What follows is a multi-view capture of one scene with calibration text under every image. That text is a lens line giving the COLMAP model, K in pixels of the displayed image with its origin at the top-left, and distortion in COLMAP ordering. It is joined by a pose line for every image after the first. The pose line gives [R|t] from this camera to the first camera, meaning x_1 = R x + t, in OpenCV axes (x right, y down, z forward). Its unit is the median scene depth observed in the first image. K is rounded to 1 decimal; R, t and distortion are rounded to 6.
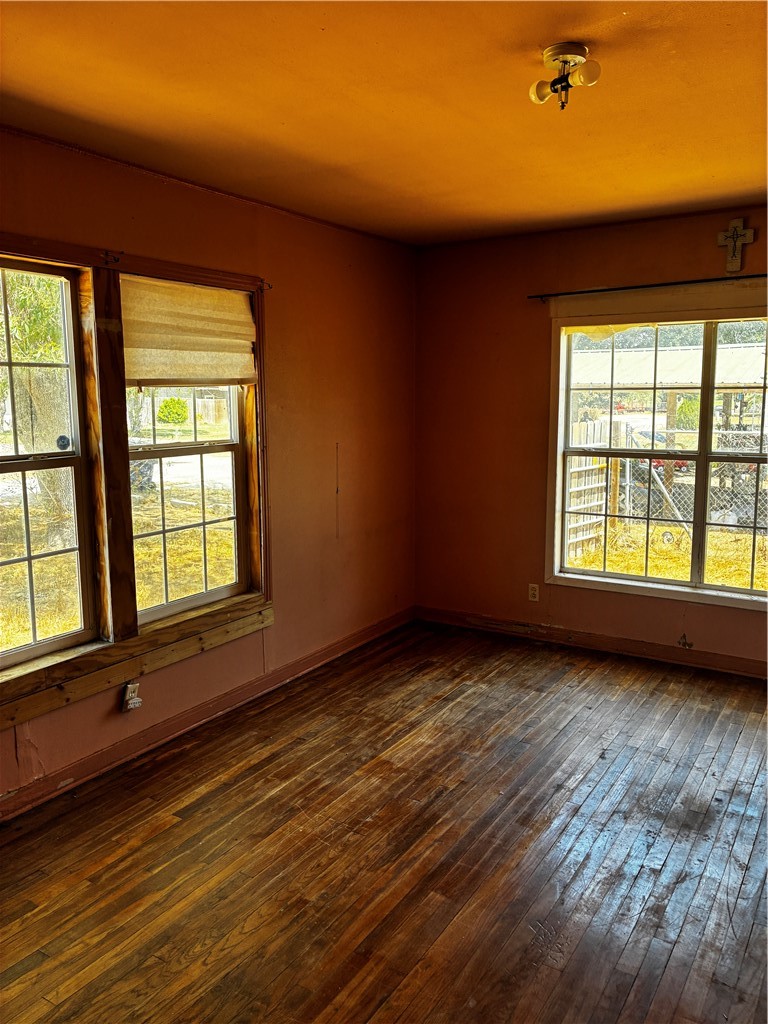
lens RADIAL K [[773.9, 0, 384.0], [0, 773.9, 512.0], [0, 0, 1]] dist [0.005139, 0.001178]
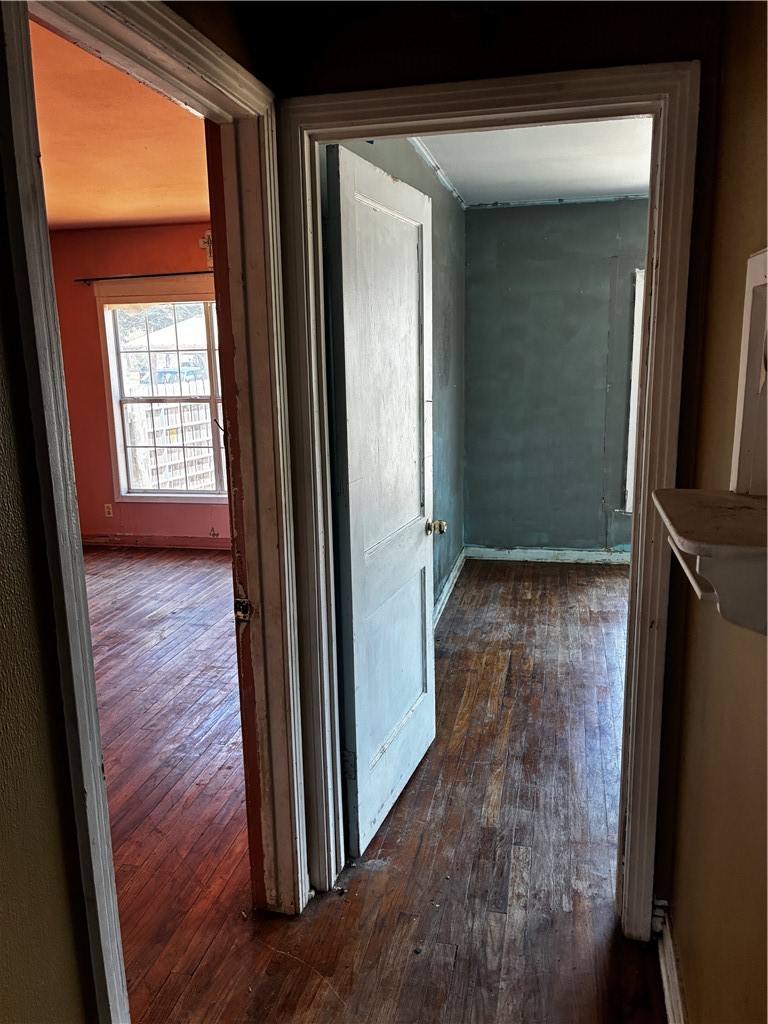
lens RADIAL K [[773.9, 0, 384.0], [0, 773.9, 512.0], [0, 0, 1]] dist [0.005139, 0.001178]
pose [[0.938645, -0.085959, 0.334000, 0.205648], [0.068926, 0.995659, 0.062542, 0.061121], [-0.337927, -0.035684, 0.940496, -0.402587]]
